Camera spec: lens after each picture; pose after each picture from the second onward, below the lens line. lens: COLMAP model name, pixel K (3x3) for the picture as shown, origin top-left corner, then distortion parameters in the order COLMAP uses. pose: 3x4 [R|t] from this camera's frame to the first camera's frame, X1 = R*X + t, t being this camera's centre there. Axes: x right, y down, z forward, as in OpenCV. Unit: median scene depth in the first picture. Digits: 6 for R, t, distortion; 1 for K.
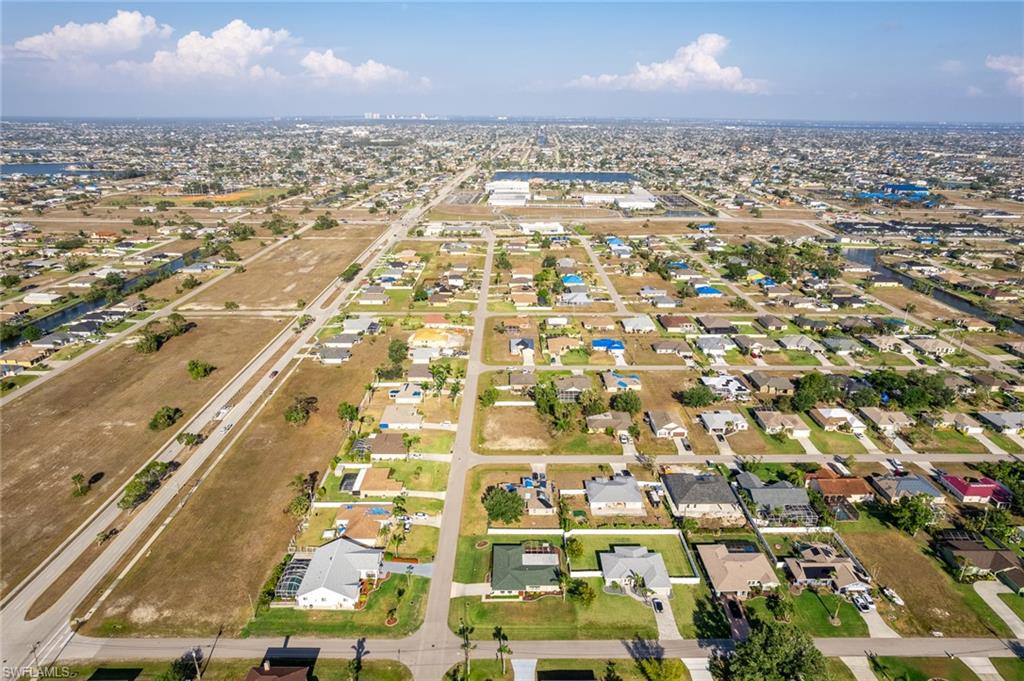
lens RADIAL K [[655.5, 0, 512.0], [0, 655.5, 340.5], [0, 0, 1]] dist [-0.069317, 0.057423]
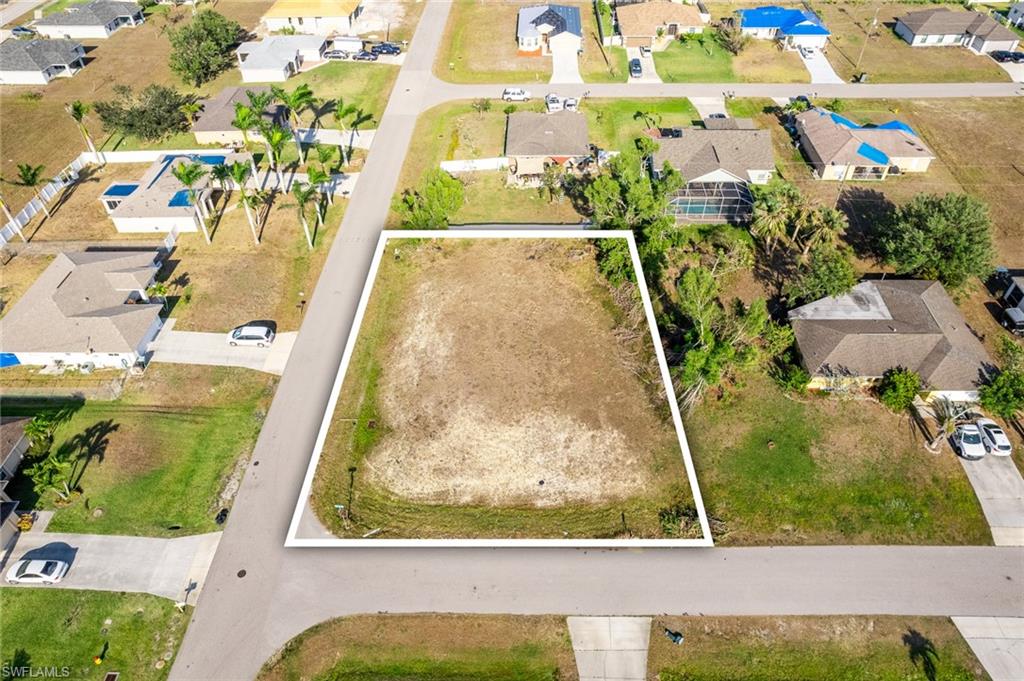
lens RADIAL K [[694.8, 0, 533.6], [0, 694.8, 336.4], [0, 0, 1]] dist [-0.082880, 0.081447]
pose [[0.999789, -0.000974, -0.020515, 0.015445], [0.009107, 0.916312, 0.400362, 0.014739], [0.018409, -0.400465, 0.916127, 0.611294]]
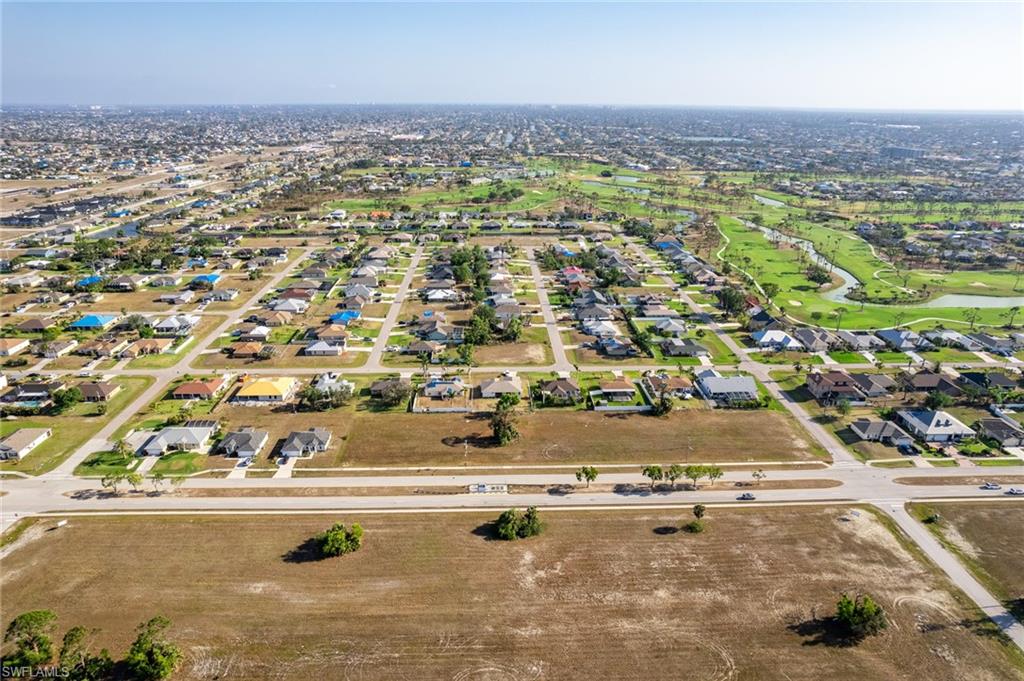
lens RADIAL K [[664.8, 0, 512.0], [0, 664.8, 340.5], [0, 0, 1]] dist [-0.074070, 0.049828]
pose [[-0.035118, -0.344470, 0.938140, -0.939669], [0.327519, 0.882911, 0.336451, -0.248342], [-0.944192, 0.319074, 0.081815, 0.717758]]
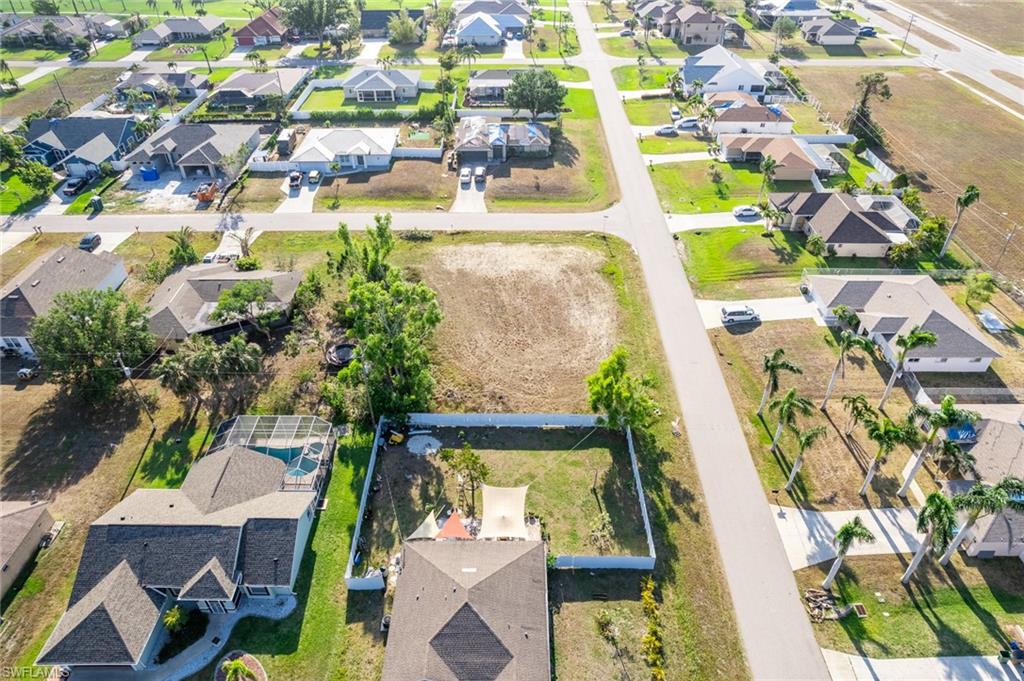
lens RADIAL K [[664.8, 0, 512.0], [0, 664.8, 340.5], [0, 0, 1]] dist [-0.074070, 0.049828]
pose [[-0.999942, -0.004447, 0.009781, 0.004050], [0.005855, 0.537781, 0.843065, -0.106060], [-0.009009, 0.843073, -0.537723, 0.961146]]
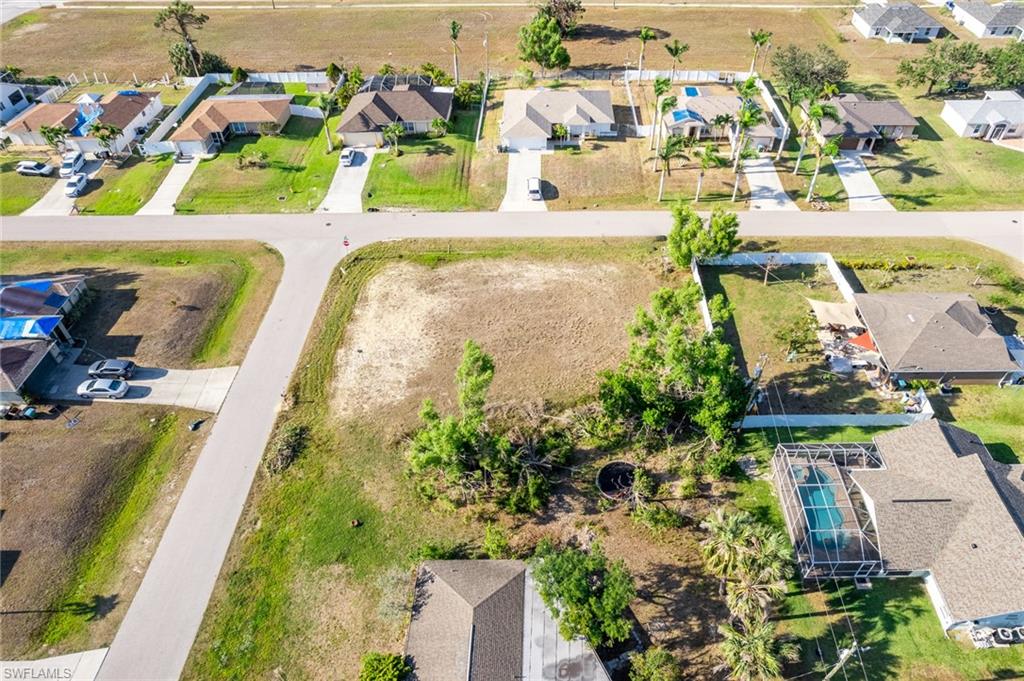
lens RADIAL K [[682.9, 0, 568.1], [0, 682.9, 344.6], [0, 0, 1]] dist [-0.069901, 0.049575]
pose [[0.016735, 0.684947, -0.728401, 0.171134], [-0.337647, 0.689579, 0.640683, -0.037995], [0.941124, 0.235221, 0.242811, 0.774637]]
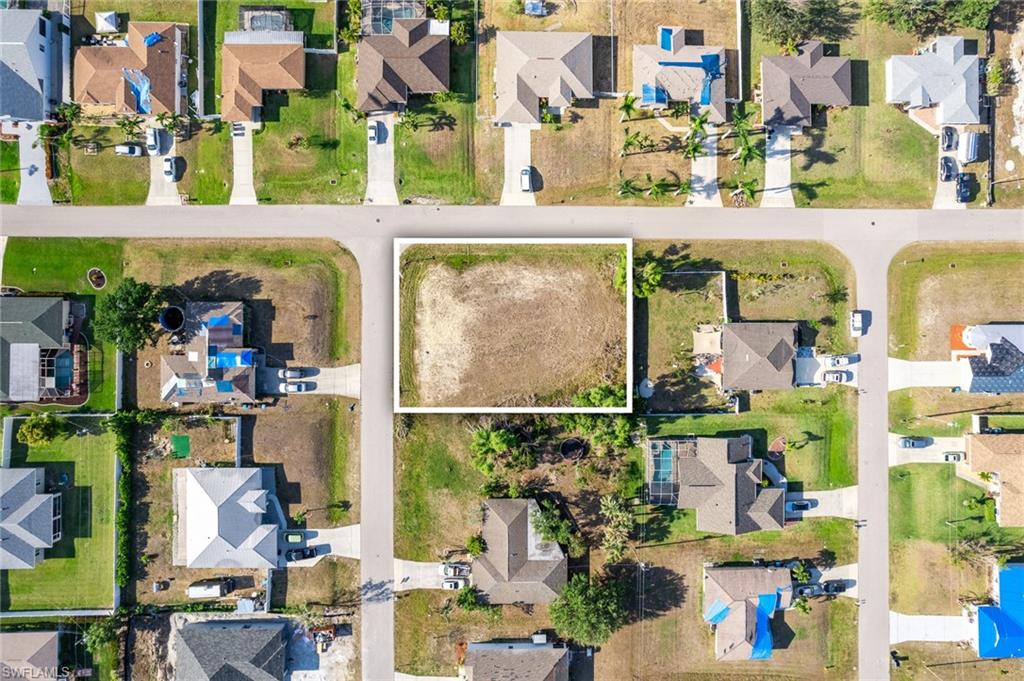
lens RADIAL K [[655.5, 0, 512.0], [0, 655.5, 340.5], [0, 0, 1]] dist [-0.069317, 0.057423]
pose [[-0.001665, 0.999879, -0.015445, 0.012574], [-0.352275, 0.013868, 0.935794, -0.228252], [0.935895, 0.006999, 0.352210, 0.681954]]
